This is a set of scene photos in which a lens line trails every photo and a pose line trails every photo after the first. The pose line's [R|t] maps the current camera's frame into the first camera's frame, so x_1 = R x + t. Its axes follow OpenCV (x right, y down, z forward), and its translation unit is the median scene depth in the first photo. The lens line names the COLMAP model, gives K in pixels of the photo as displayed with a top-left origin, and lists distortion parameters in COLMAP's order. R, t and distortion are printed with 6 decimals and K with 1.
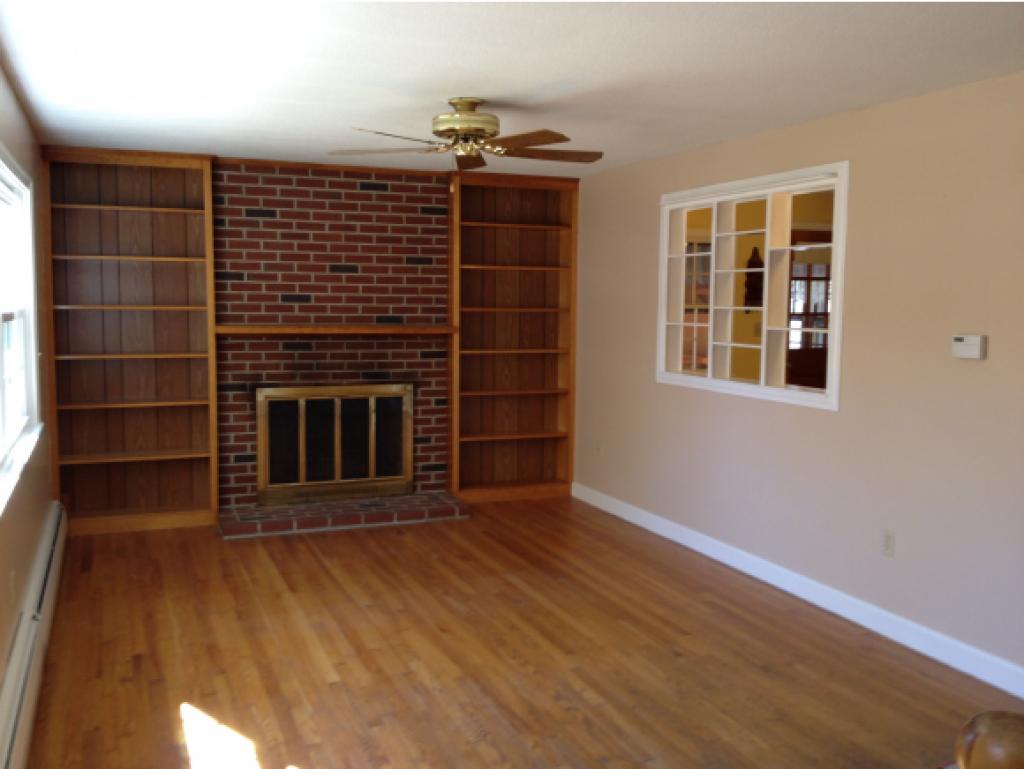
lens RADIAL K [[966.4, 0, 516.3], [0, 966.4, 384.4], [0, 0, 1]] dist [0.121570, -0.249094]
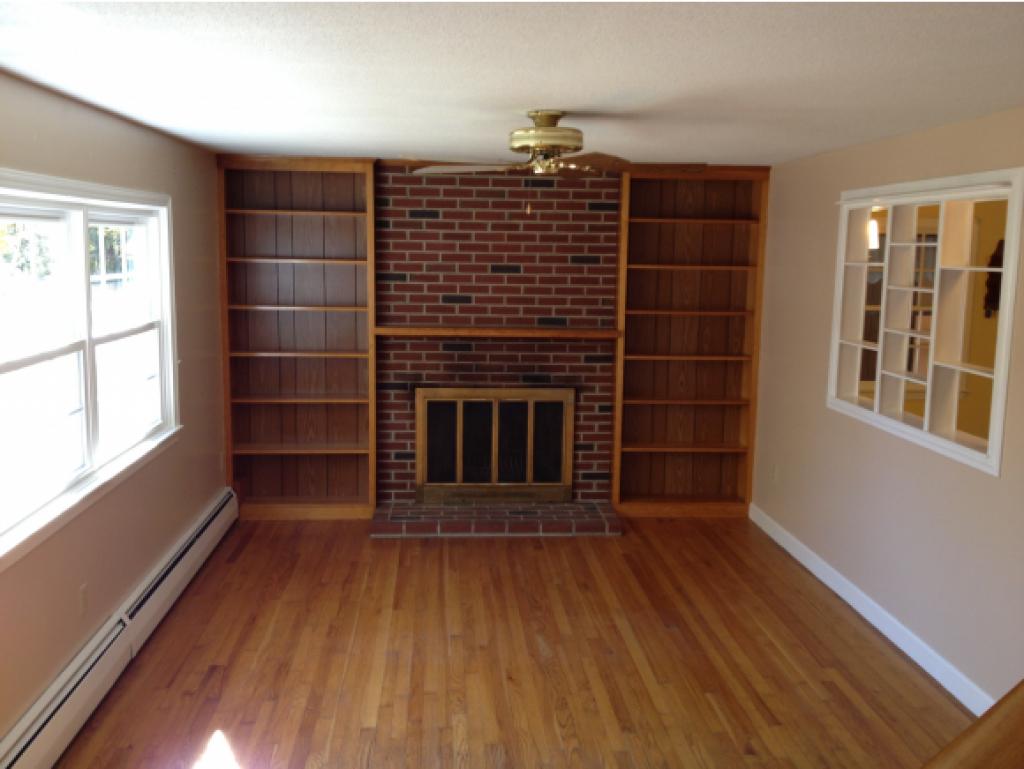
lens RADIAL K [[966.4, 0, 516.3], [0, 966.4, 384.4], [0, 0, 1]] dist [0.121570, -0.249094]
pose [[0.949945, 0.050287, -0.308344, 0.141999], [-0.035917, 0.997995, 0.052107, -0.055945], [0.310346, -0.038424, 0.949847, 0.077256]]
